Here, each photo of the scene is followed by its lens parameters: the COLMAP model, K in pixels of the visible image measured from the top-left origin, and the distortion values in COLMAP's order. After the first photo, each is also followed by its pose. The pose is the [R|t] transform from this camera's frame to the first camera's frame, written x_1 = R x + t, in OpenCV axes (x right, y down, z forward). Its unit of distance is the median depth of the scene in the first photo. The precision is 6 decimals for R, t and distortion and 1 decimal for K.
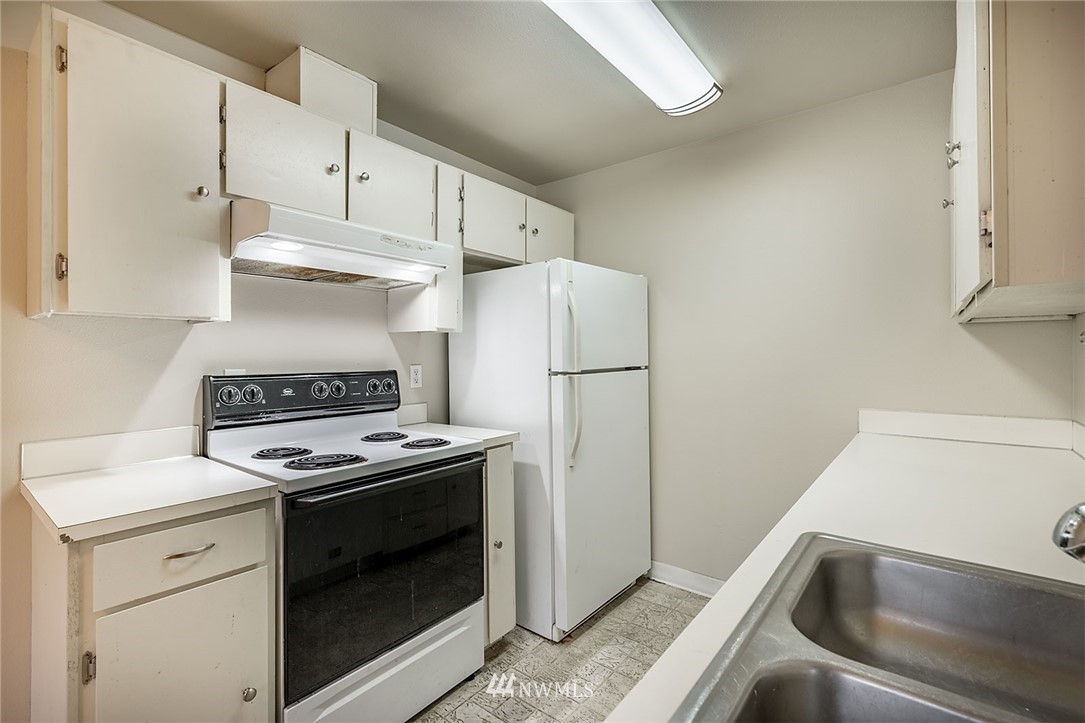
lens RADIAL K [[491.0, 0, 544.2], [0, 491.0, 349.5], [0, 0, 1]] dist [0.003099, 0.001497]
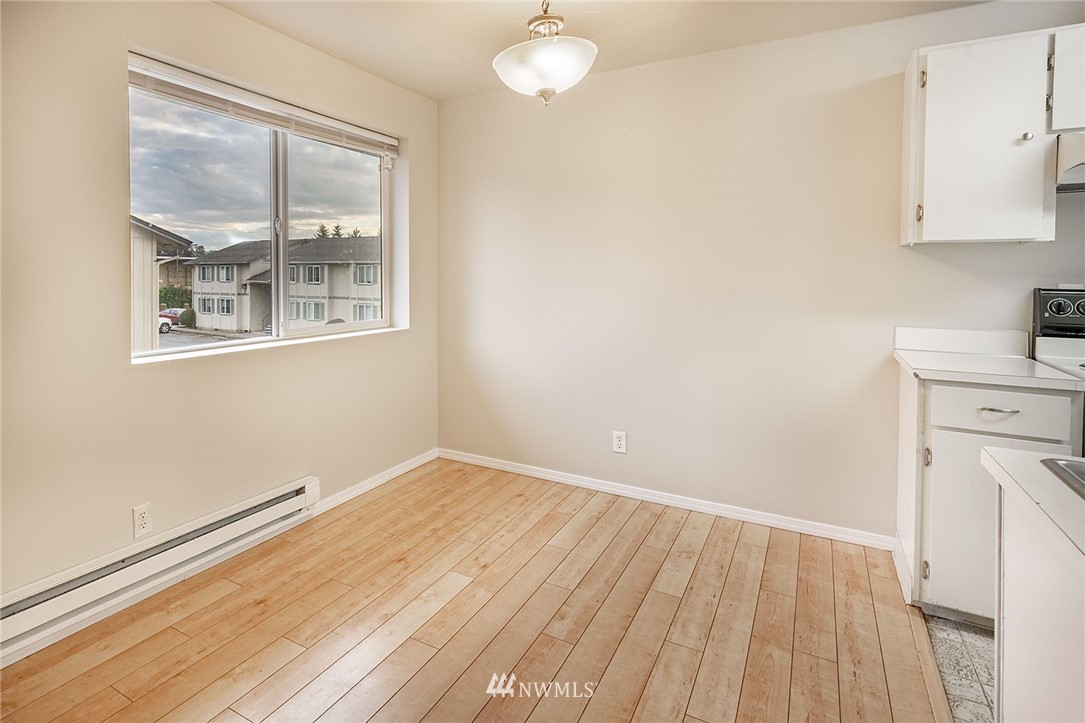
lens RADIAL K [[596.0, 0, 413.5], [0, 596.0, 288.4], [0, 0, 1]] dist [-0.003170, -0.002137]
pose [[0.076266, 0.031150, -0.996601, 0.674308], [0.003525, 0.999497, 0.031510, 0.006138], [0.997081, -0.005917, 0.076118, -0.642353]]
